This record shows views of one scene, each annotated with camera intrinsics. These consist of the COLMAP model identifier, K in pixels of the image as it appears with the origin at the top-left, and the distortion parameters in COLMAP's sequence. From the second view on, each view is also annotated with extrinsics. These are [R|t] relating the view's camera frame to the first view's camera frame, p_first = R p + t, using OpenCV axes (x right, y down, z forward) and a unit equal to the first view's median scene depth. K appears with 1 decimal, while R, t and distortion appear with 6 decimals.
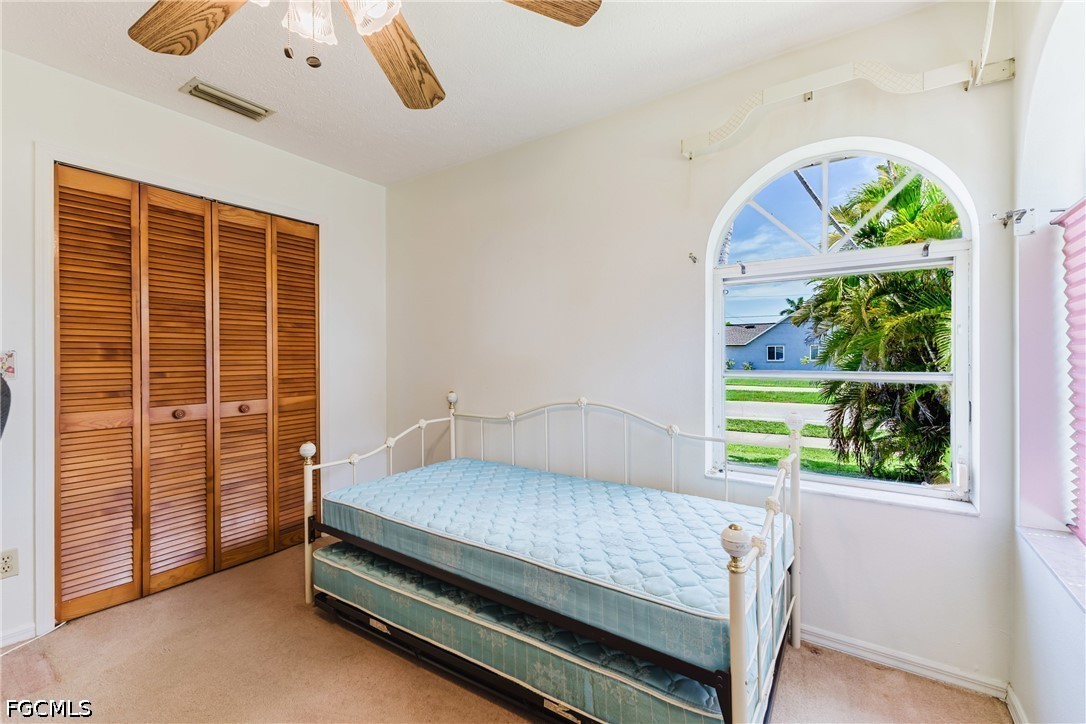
lens RADIAL K [[465.0, 0, 543.0], [0, 465.0, 362.0], [0, 0, 1]] dist [-0.001227, -0.000543]
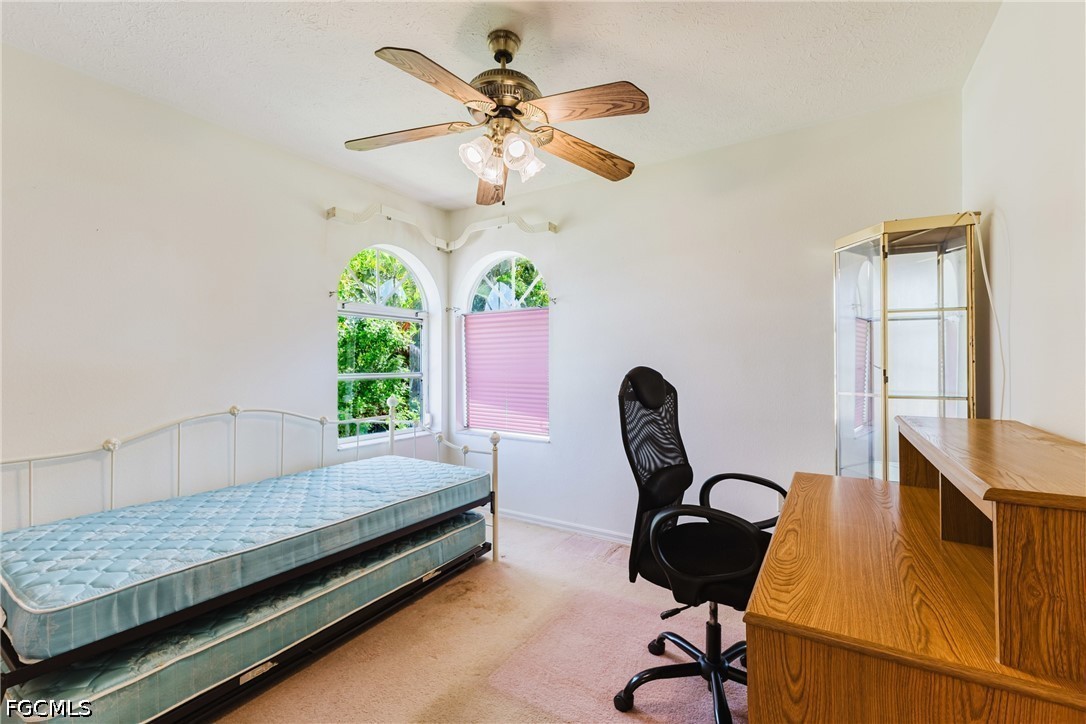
lens RADIAL K [[465.0, 0, 543.0], [0, 465.0, 362.0], [0, 0, 1]] dist [-0.001227, -0.000543]
pose [[-0.030814, 0.005124, 0.999512, -1.371476], [0.012864, 0.999906, -0.004730, -0.006994], [-0.999442, 0.012712, -0.030877, 0.528316]]
